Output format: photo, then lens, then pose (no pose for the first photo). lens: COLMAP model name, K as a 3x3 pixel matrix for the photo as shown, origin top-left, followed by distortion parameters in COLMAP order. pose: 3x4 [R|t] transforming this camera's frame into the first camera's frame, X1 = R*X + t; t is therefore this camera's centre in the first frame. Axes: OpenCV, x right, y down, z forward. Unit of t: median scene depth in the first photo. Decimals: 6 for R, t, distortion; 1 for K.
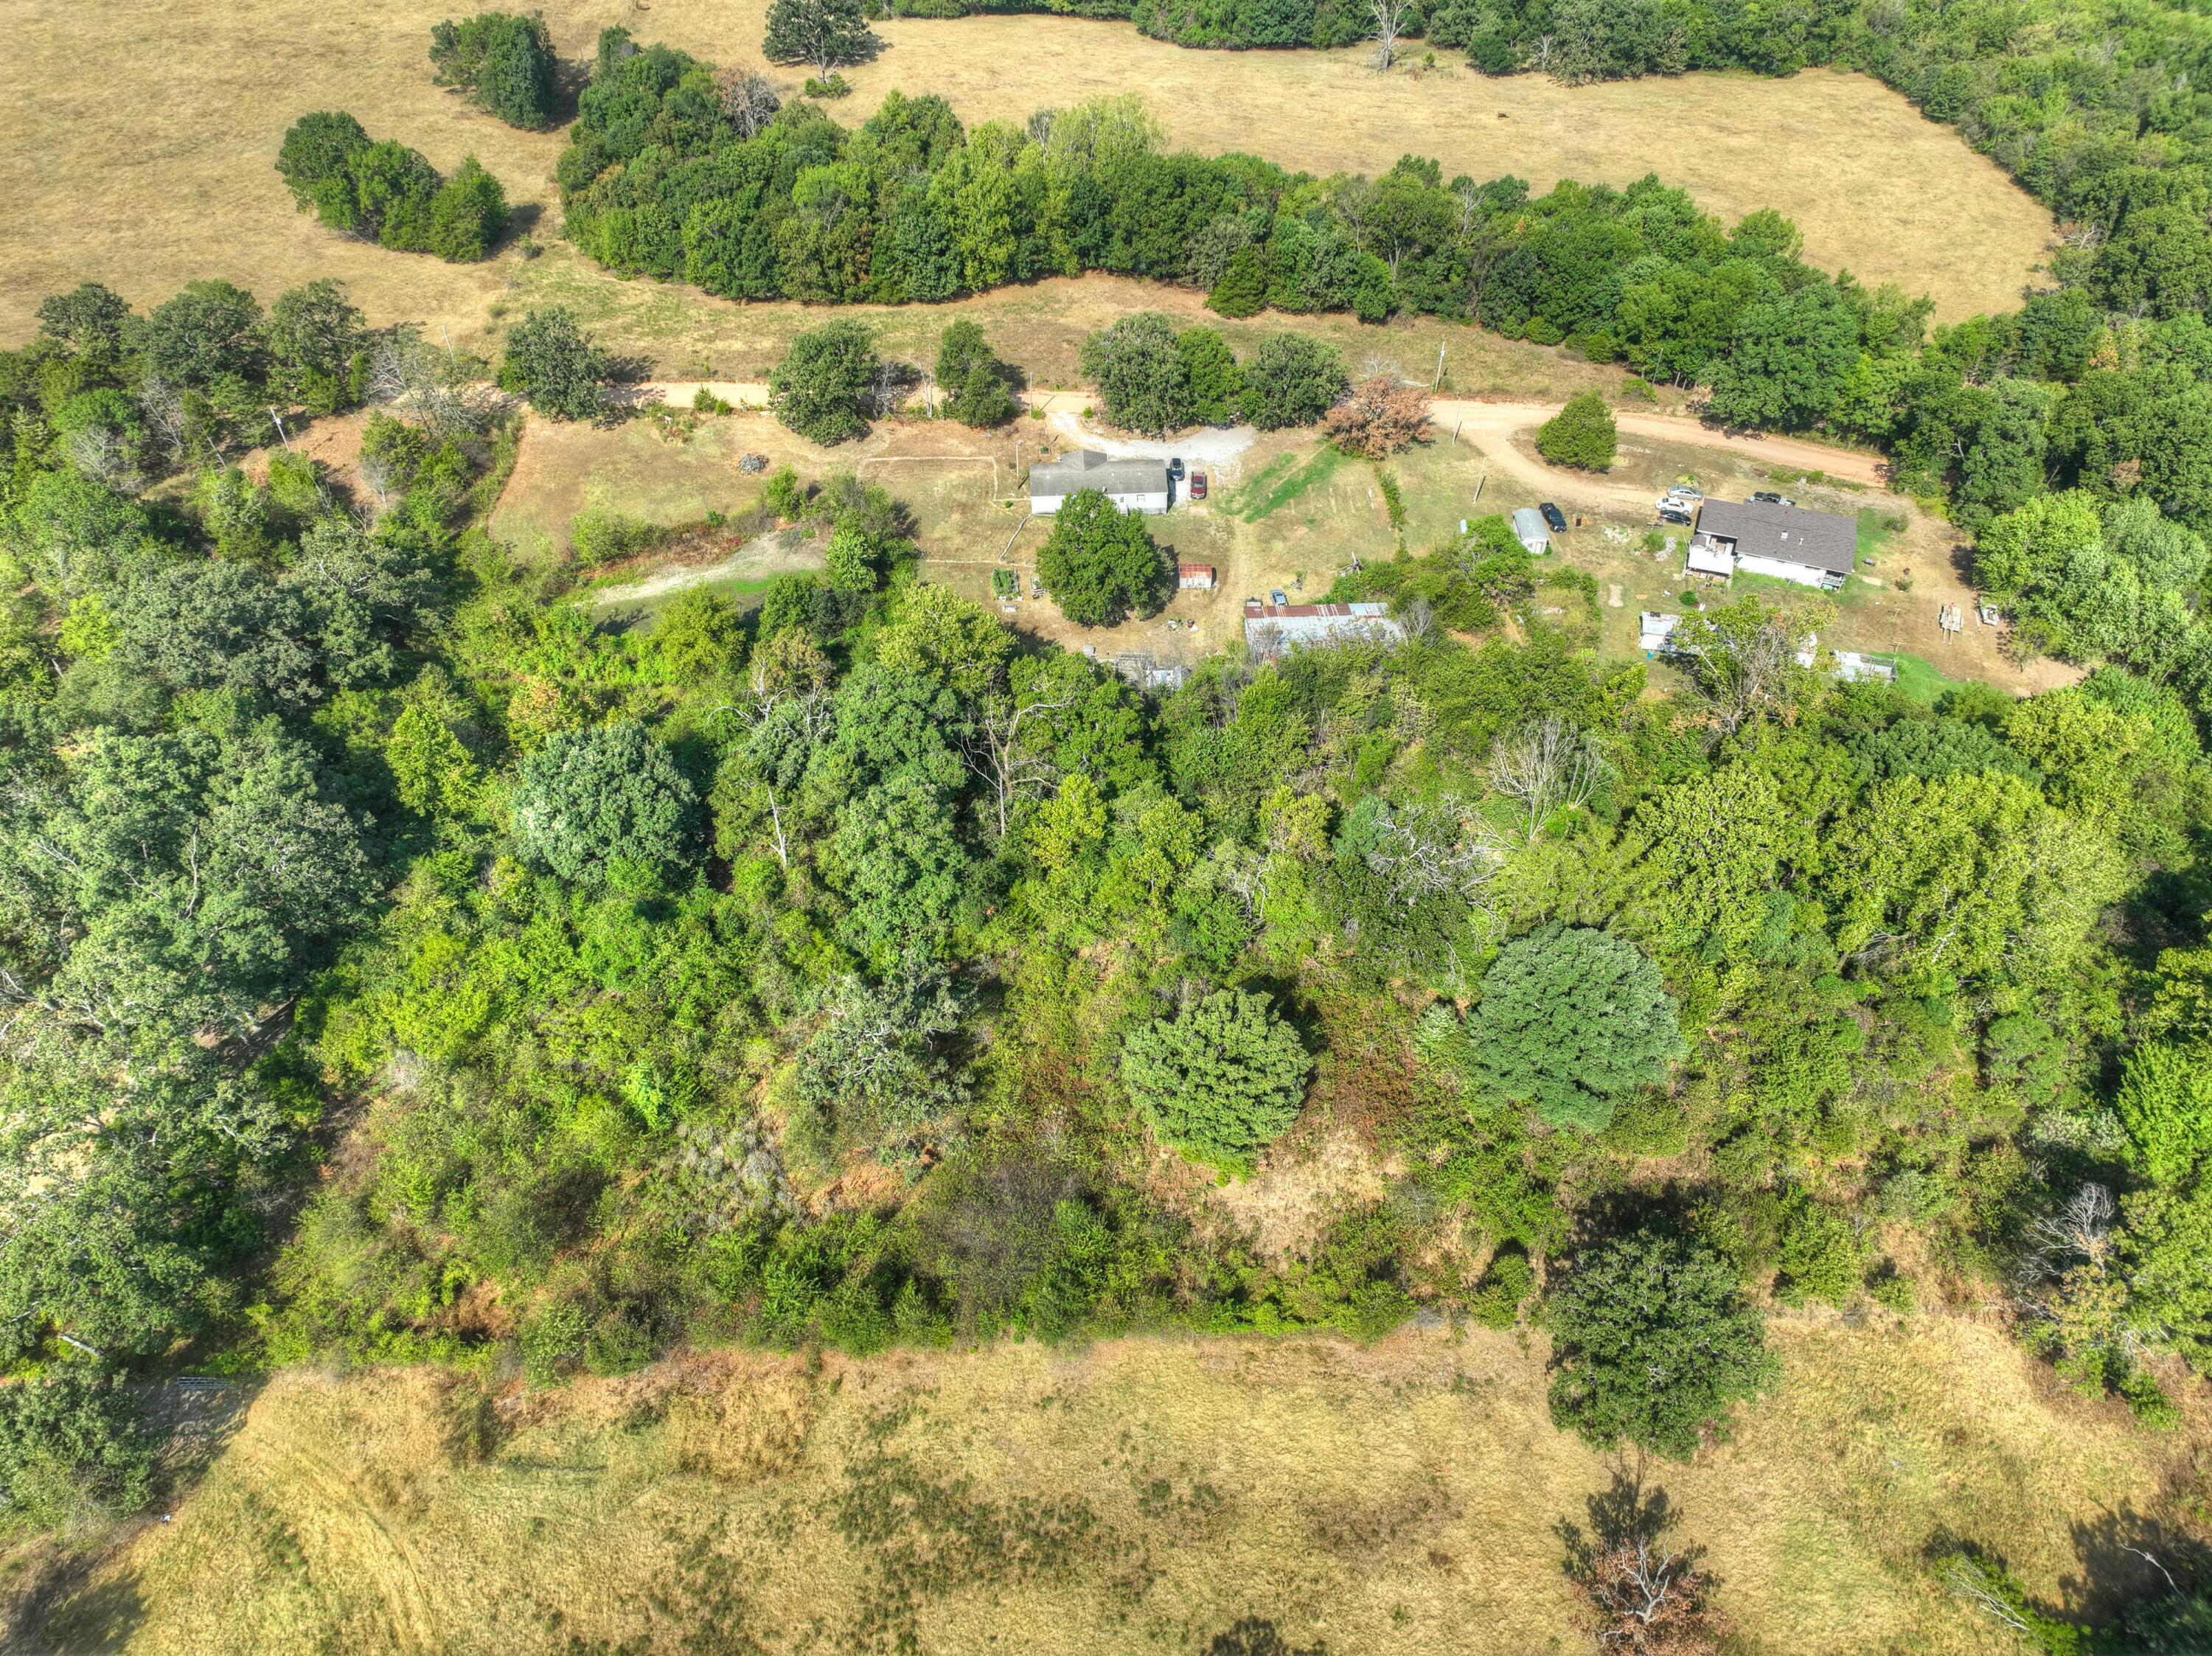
lens RADIAL K [[1569.3, 0, 1103.2], [0, 1569.3, 836.9], [0, 0, 1]] dist [0.000112, 0.019936]
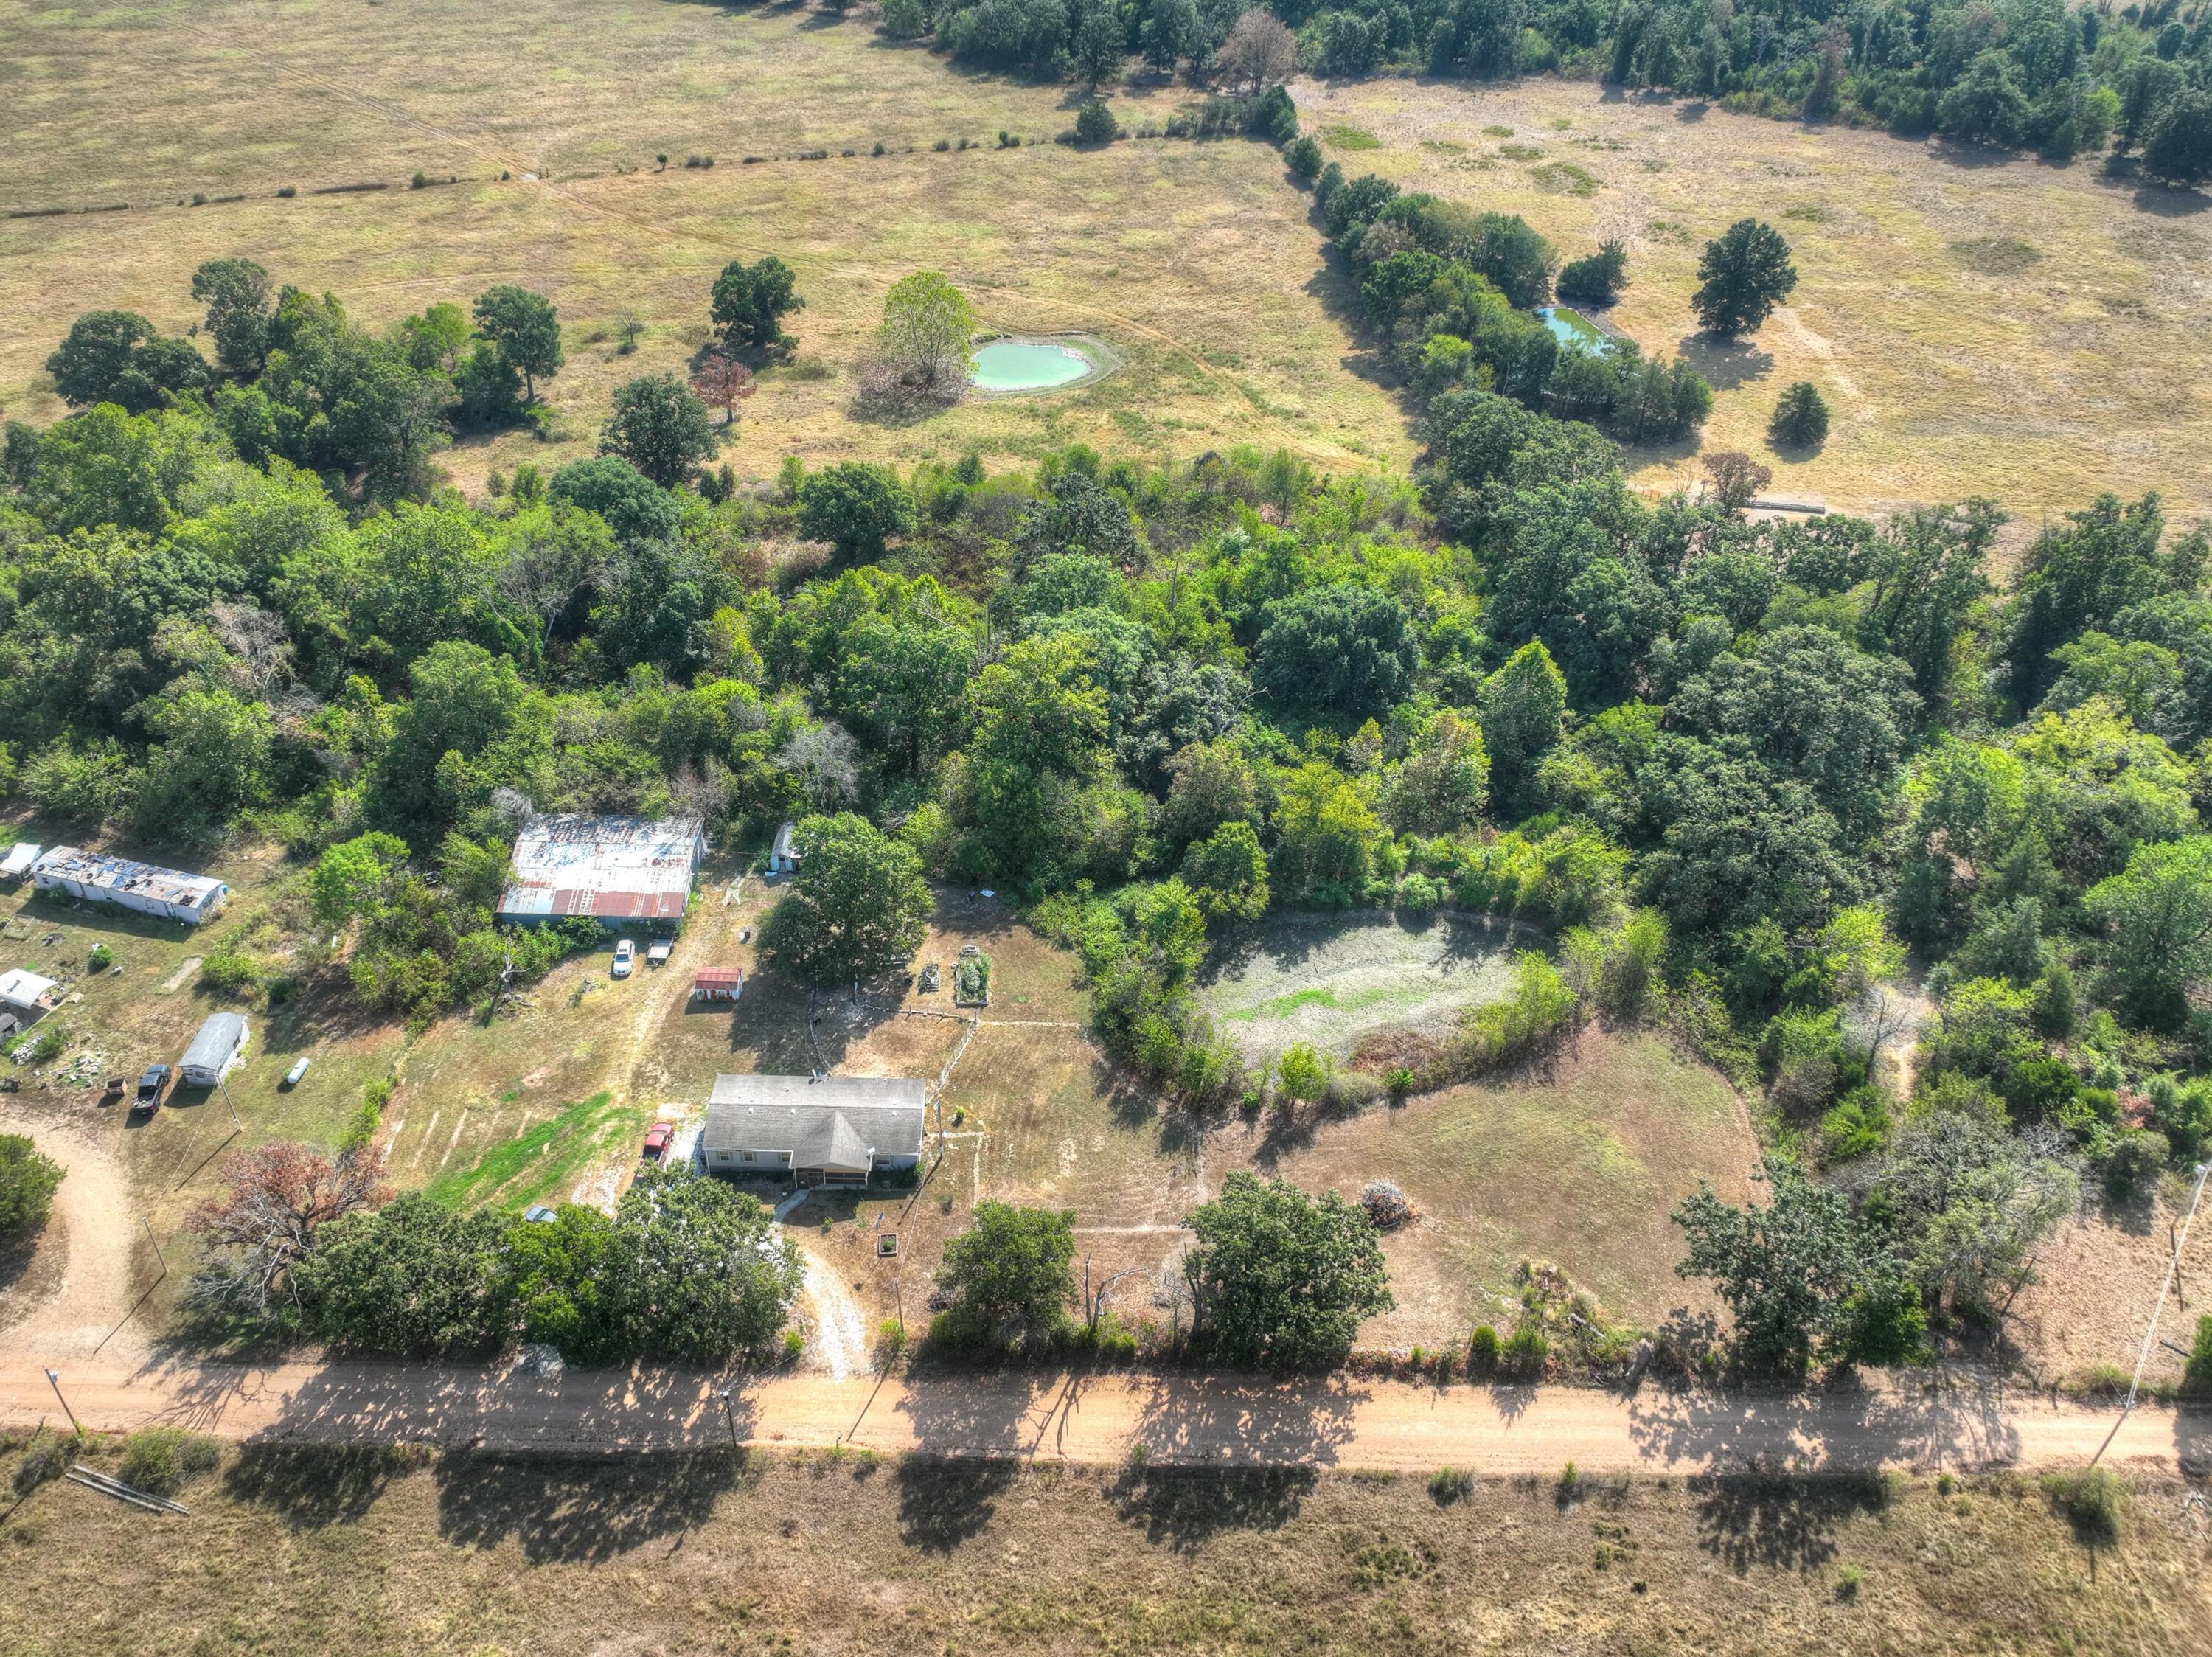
lens RADIAL K [[1734.4, 0, 986.4], [0, 1734.4, 773.4], [0, 0, 1]] dist [-0.001577, 0.015605]
pose [[-0.996835, -0.041143, 0.068019, -0.117118], [0.060843, 0.155821, 0.985910, -0.966047], [-0.051162, 0.986928, -0.152825, 0.995667]]
